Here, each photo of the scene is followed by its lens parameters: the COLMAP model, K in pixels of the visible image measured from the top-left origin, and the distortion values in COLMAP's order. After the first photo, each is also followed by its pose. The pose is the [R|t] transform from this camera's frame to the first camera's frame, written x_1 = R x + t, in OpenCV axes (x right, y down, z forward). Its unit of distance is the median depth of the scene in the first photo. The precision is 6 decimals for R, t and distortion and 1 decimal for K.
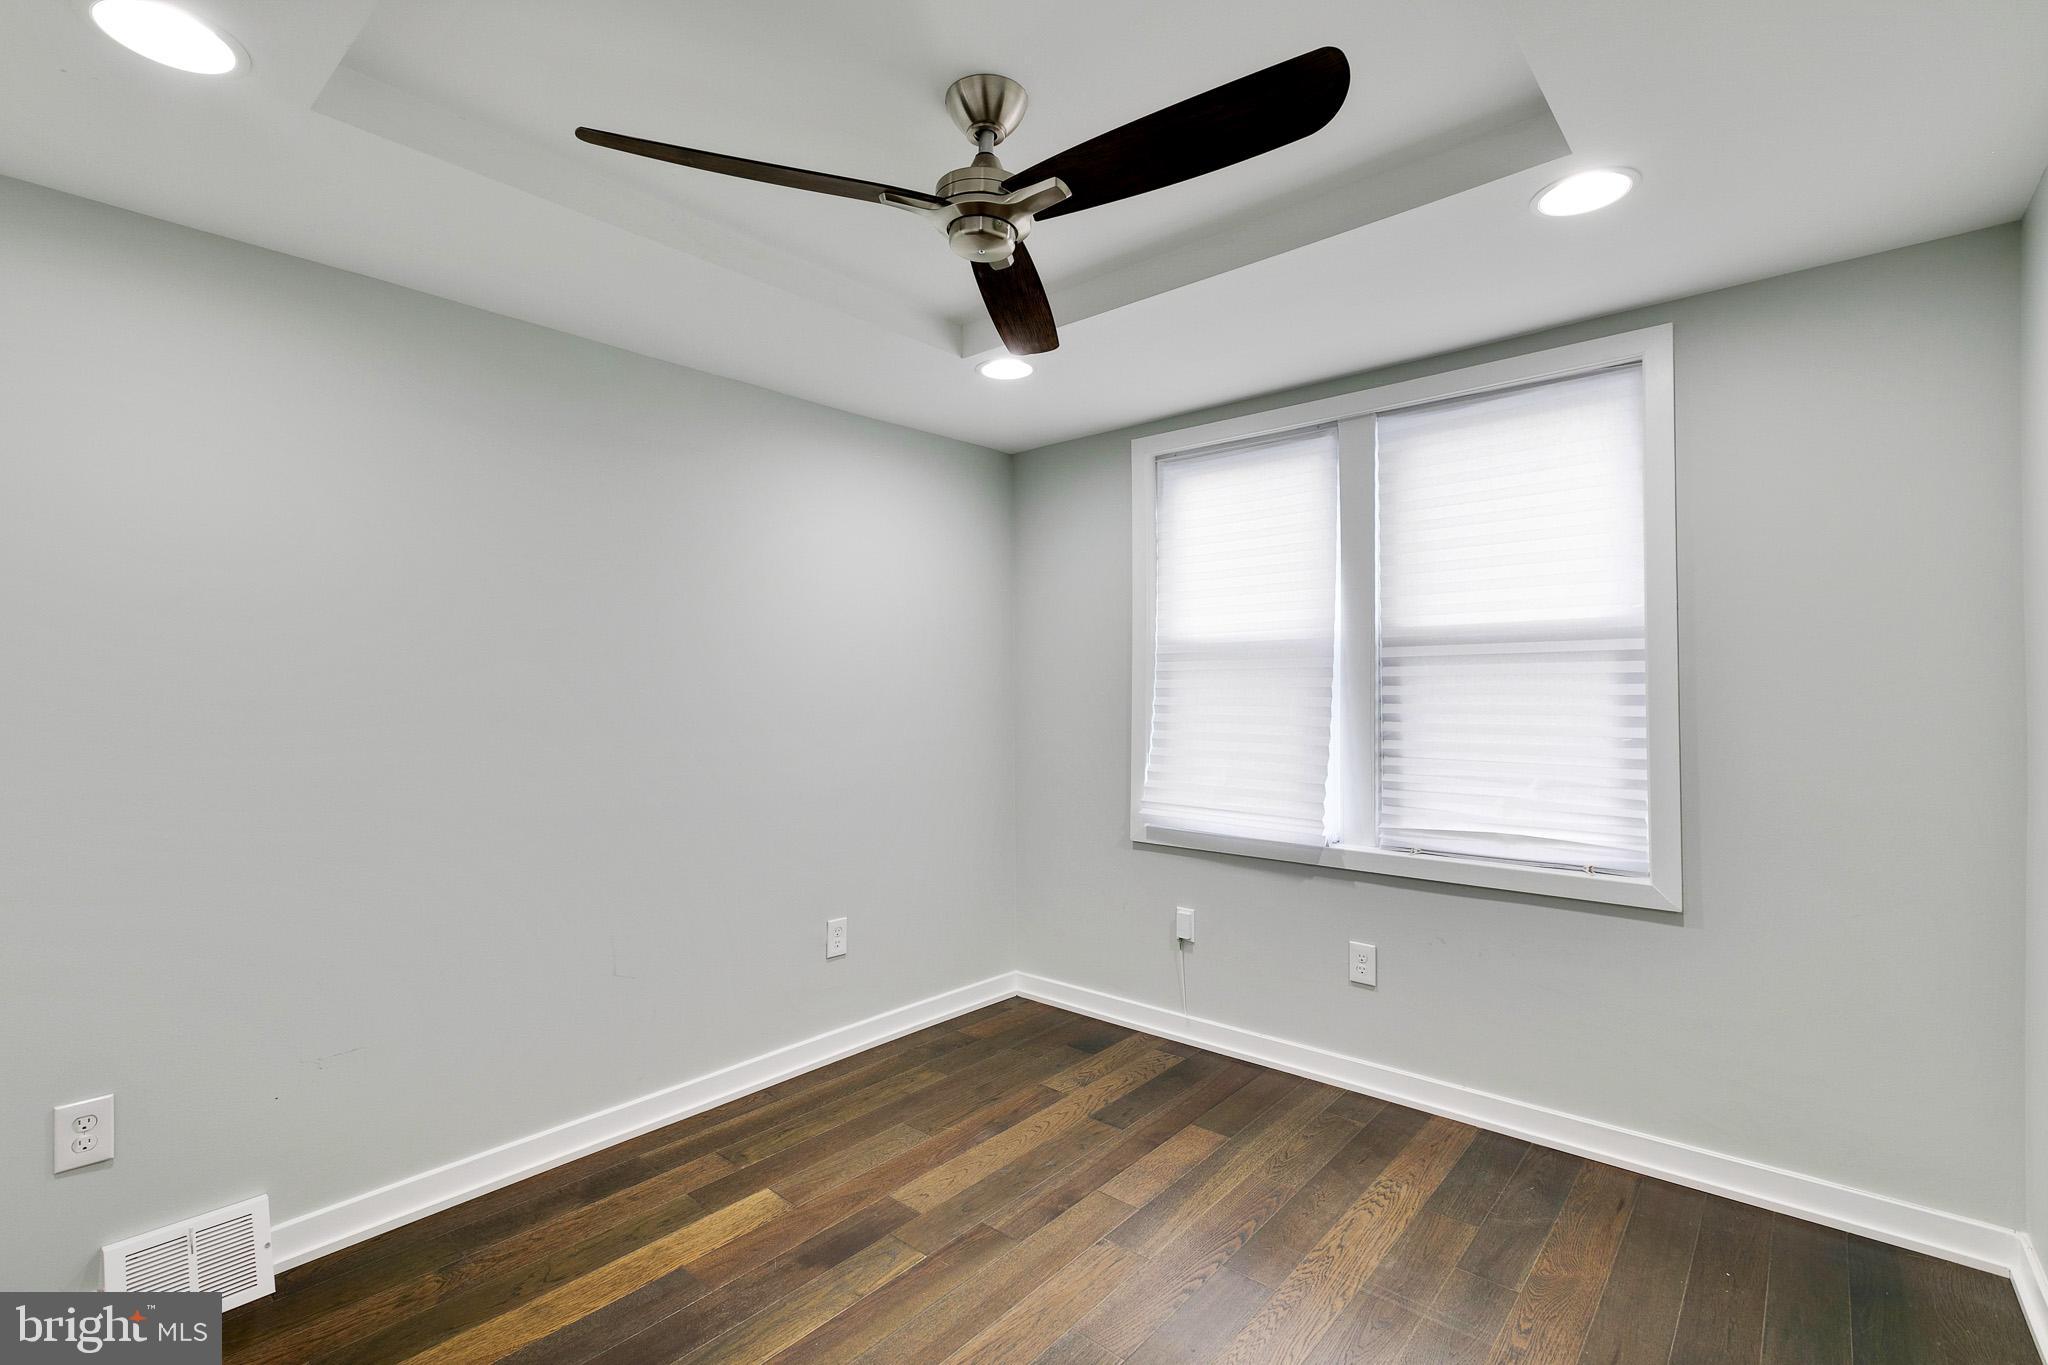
lens RADIAL K [[908.4, 0, 1018.3], [0, 908.4, 691.7], [0, 0, 1]] dist [-0.004461, 0.000560]
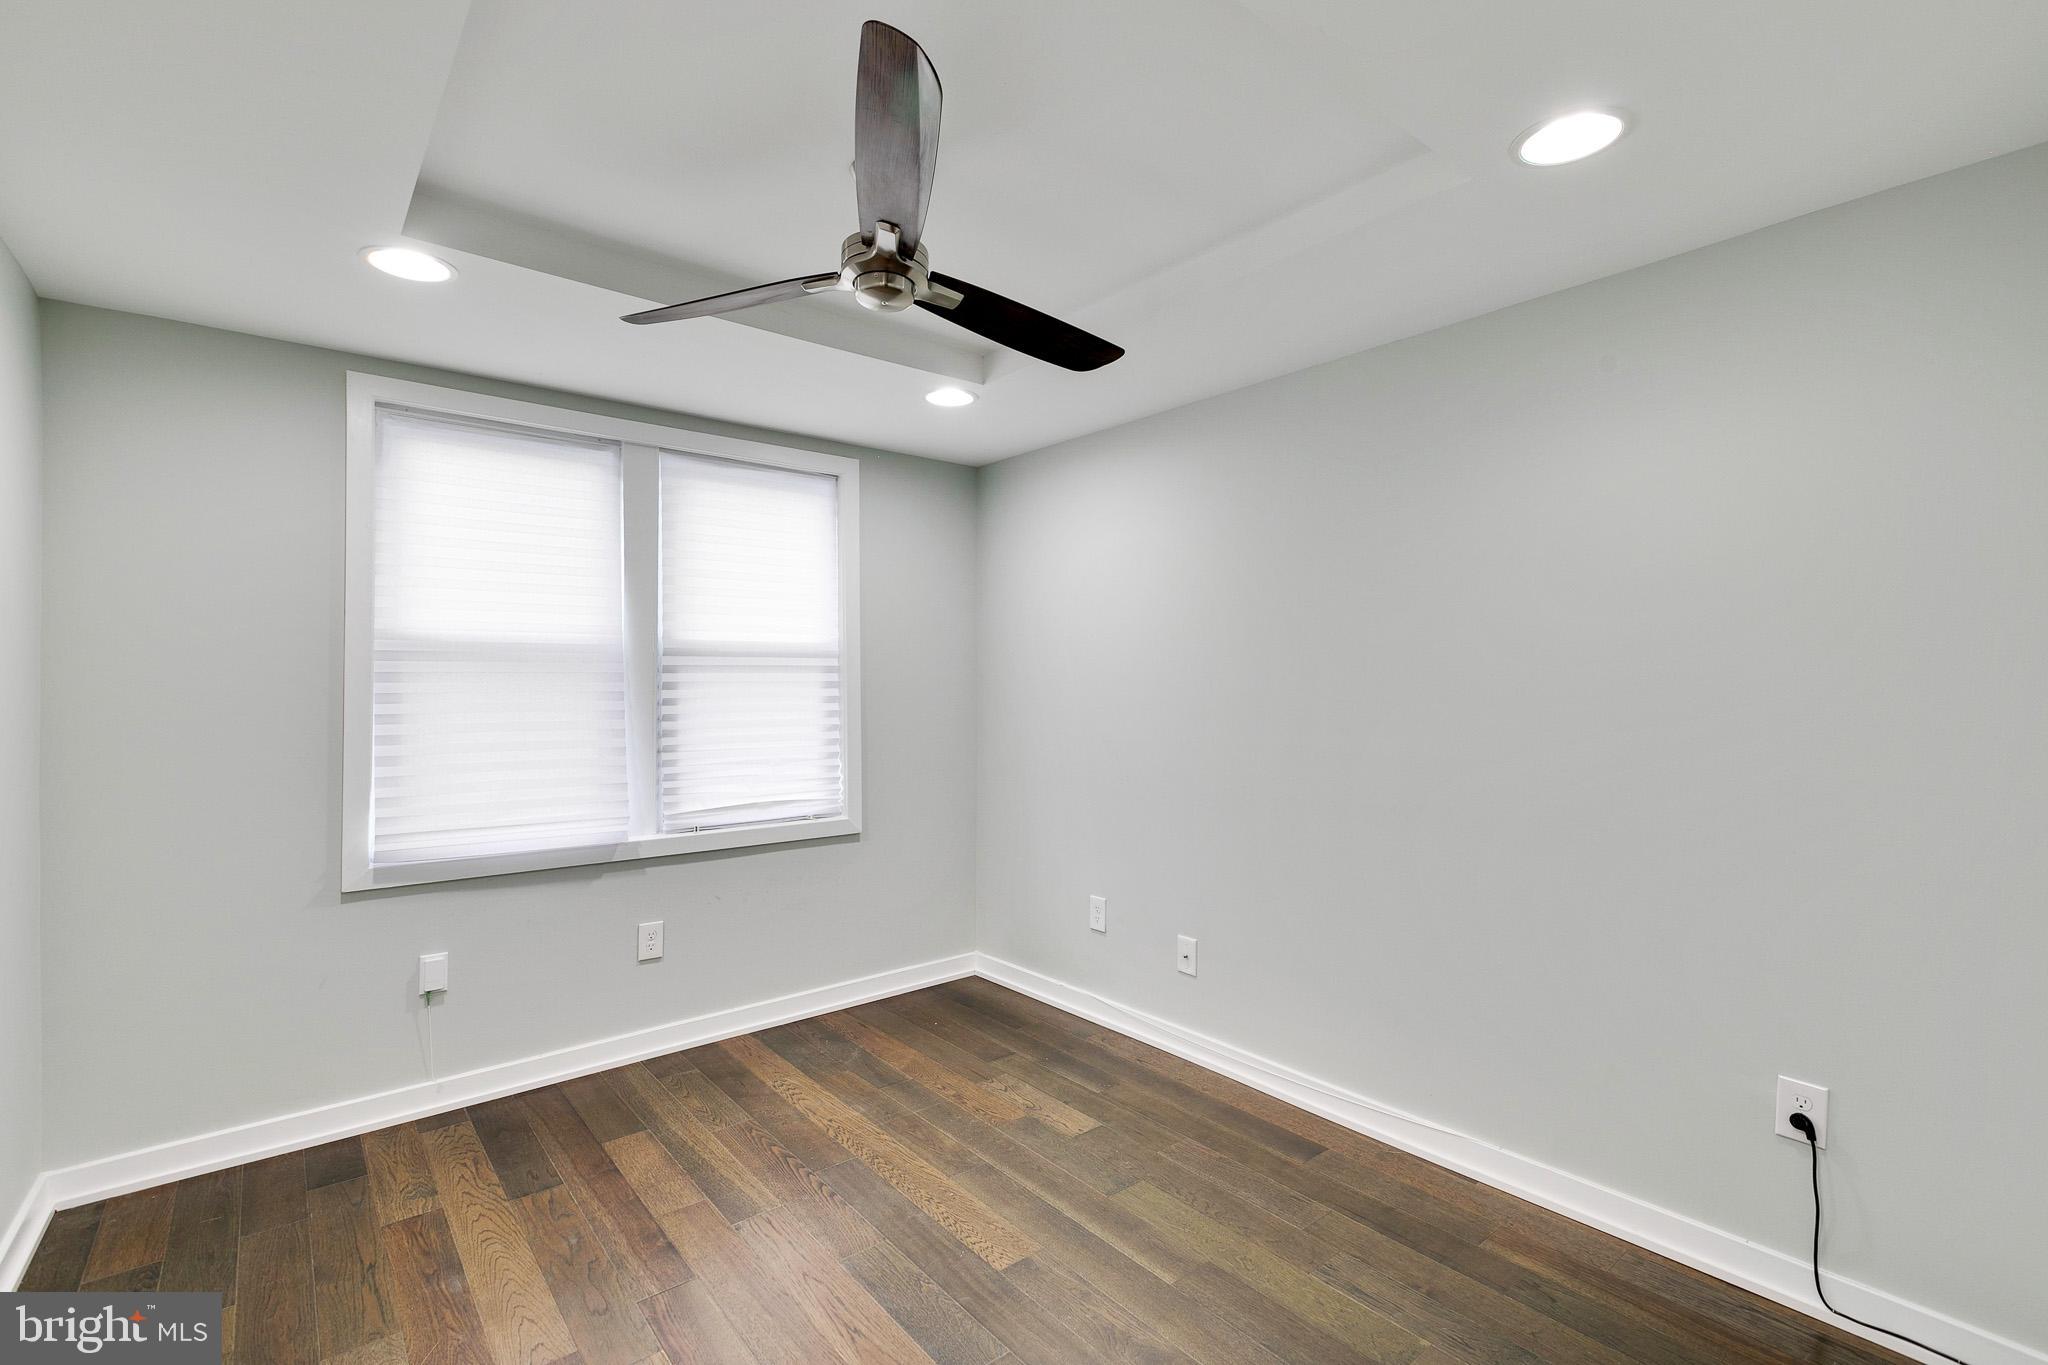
lens RADIAL K [[908.4, 0, 1028.1], [0, 908.4, 692.6], [0, 0, 1]] dist [-0.004461, 0.000560]
pose [[0.159462, -0.001589, 0.987203, -0.653230], [0.007443, 0.999972, 0.000408, -0.000238], [-0.987176, 0.007282, 0.159469, 0.375297]]
